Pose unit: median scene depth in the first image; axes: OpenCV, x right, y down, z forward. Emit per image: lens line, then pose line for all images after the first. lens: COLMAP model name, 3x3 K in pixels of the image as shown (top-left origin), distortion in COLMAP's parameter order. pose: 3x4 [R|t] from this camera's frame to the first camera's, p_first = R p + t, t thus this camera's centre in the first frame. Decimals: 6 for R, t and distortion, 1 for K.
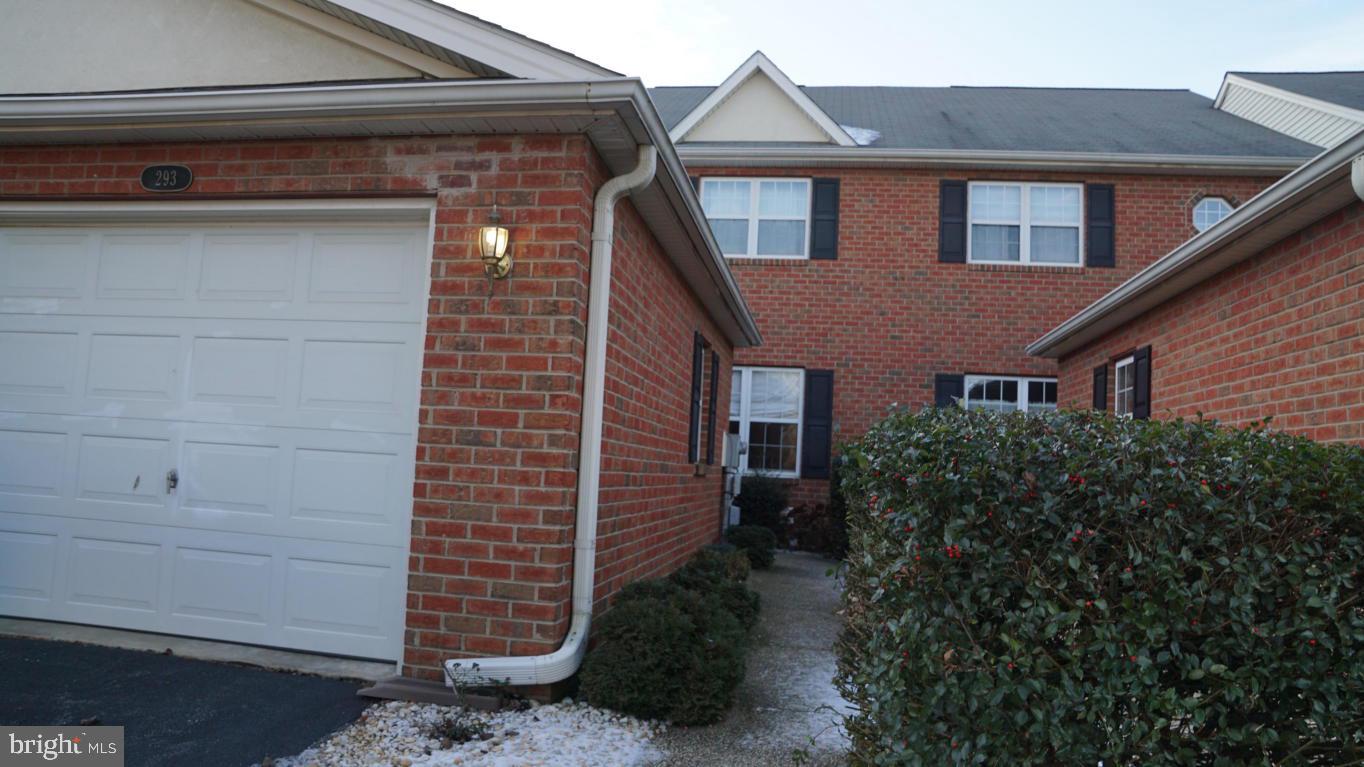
lens RADIAL K [[940.0, 0, 678.5], [0, 940.0, 391.2], [0, 0, 1]] dist [-0.160882, 0.113550]
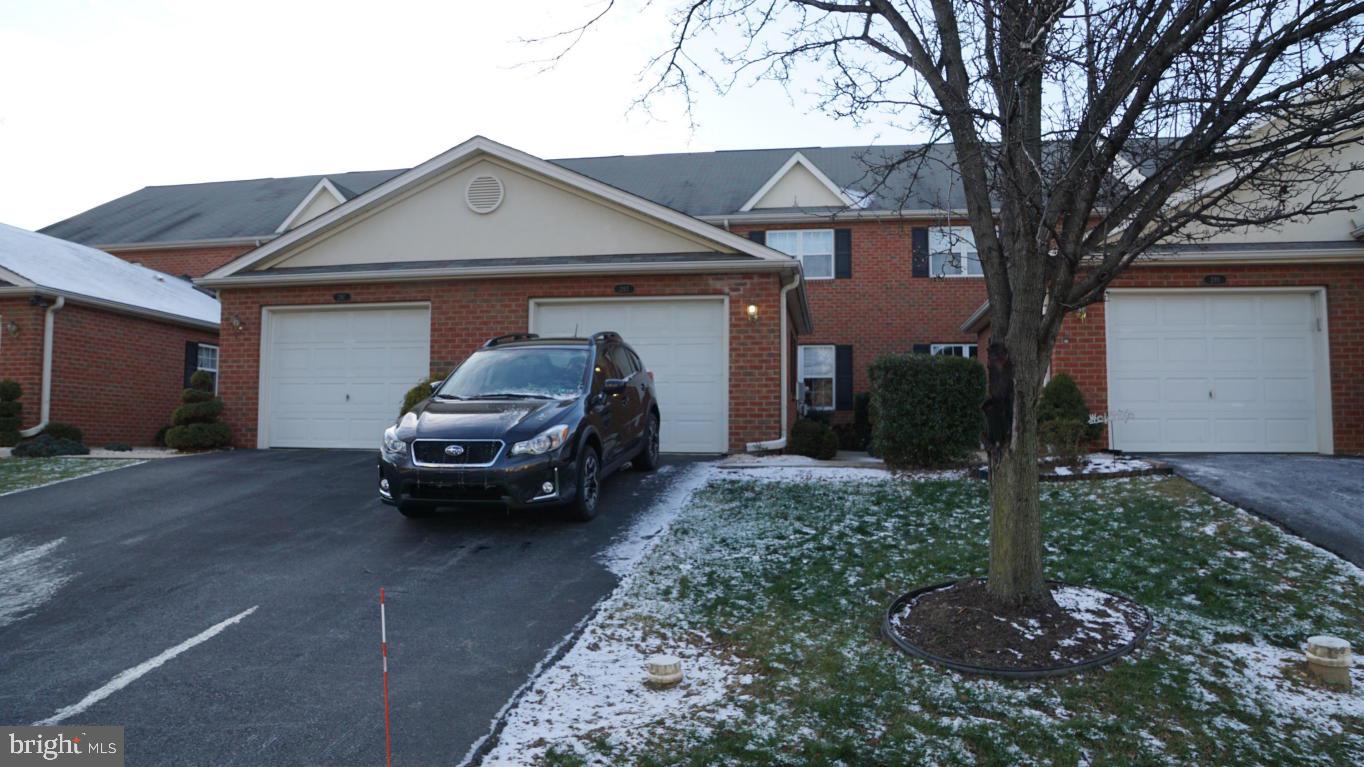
lens RADIAL K [[940.0, 0, 678.5], [0, 940.0, 391.2], [0, 0, 1]] dist [-0.160882, 0.113550]
pose [[0.998904, -0.046314, -0.006724, -0.417965], [0.046451, 0.998681, 0.021887, 0.027871], [0.005702, -0.022176, 0.999738, -2.050471]]
